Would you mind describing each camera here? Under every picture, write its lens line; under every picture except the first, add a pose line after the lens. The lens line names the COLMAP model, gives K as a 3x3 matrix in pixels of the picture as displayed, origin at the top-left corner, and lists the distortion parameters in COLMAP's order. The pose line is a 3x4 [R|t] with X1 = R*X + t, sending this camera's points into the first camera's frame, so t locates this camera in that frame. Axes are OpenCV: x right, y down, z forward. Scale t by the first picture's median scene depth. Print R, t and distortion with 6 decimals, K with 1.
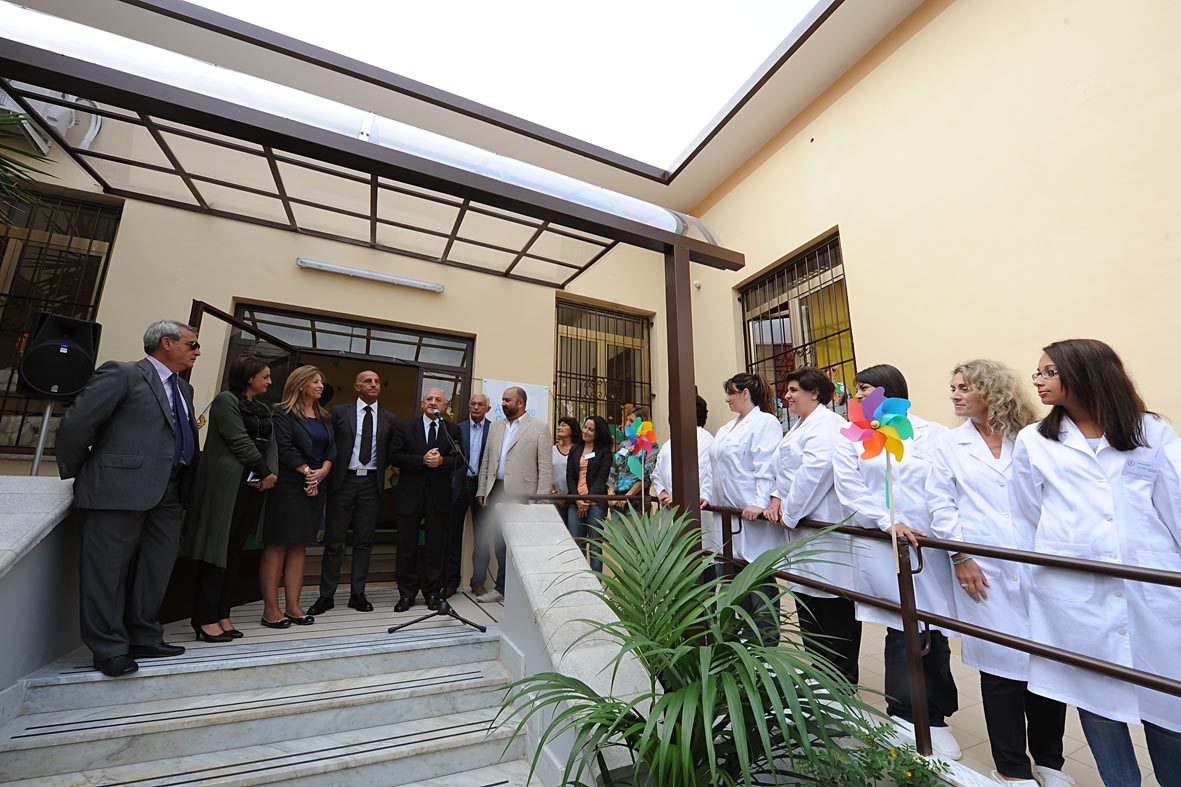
lens RADIAL K [[470.8, 0, 593.0], [0, 470.8, 414.1], [0, 0, 1]] dist [-0.000817, -0.000127]
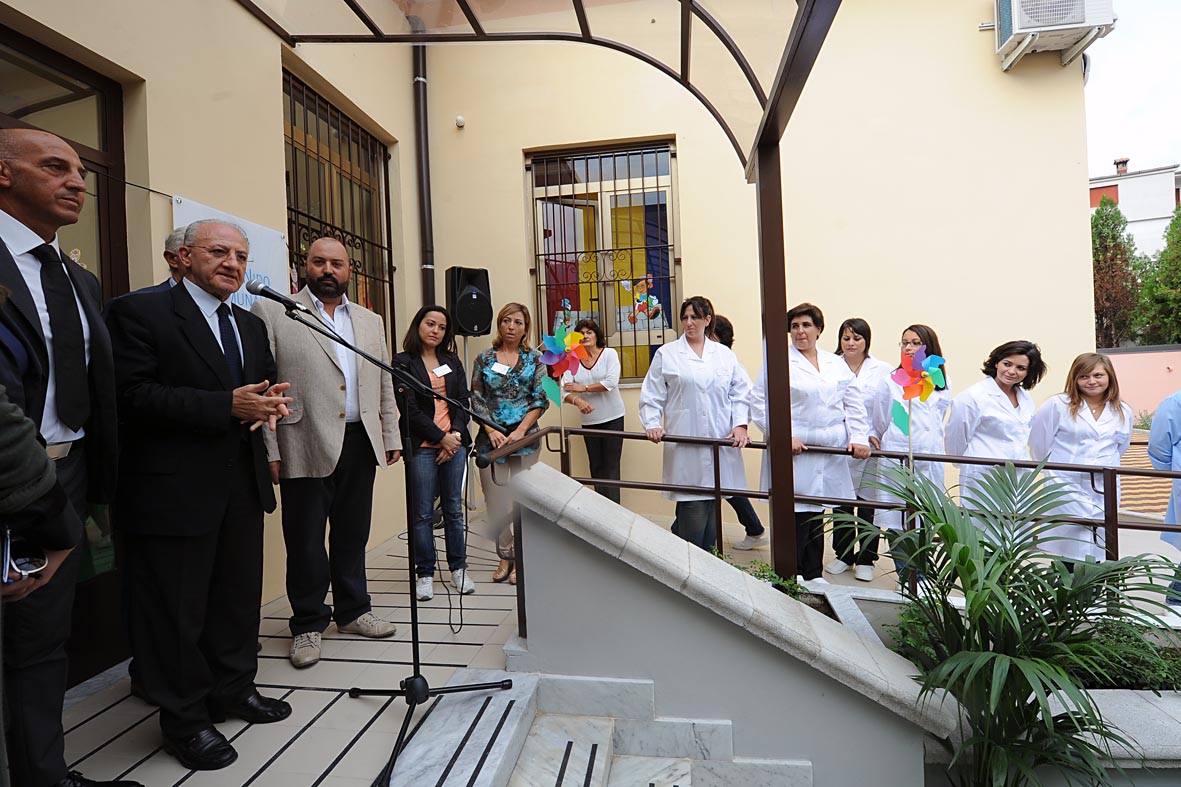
lens RADIAL K [[559.1, 0, 591.4], [0, 559.1, 377.6], [0, 0, 1]] dist [0.001238, 0.000193]
pose [[0.555784, -0.028459, 0.830840, -0.624120], [-0.122012, 0.985799, 0.115386, -0.019969], [-0.822324, -0.165502, 0.544419, 0.485404]]
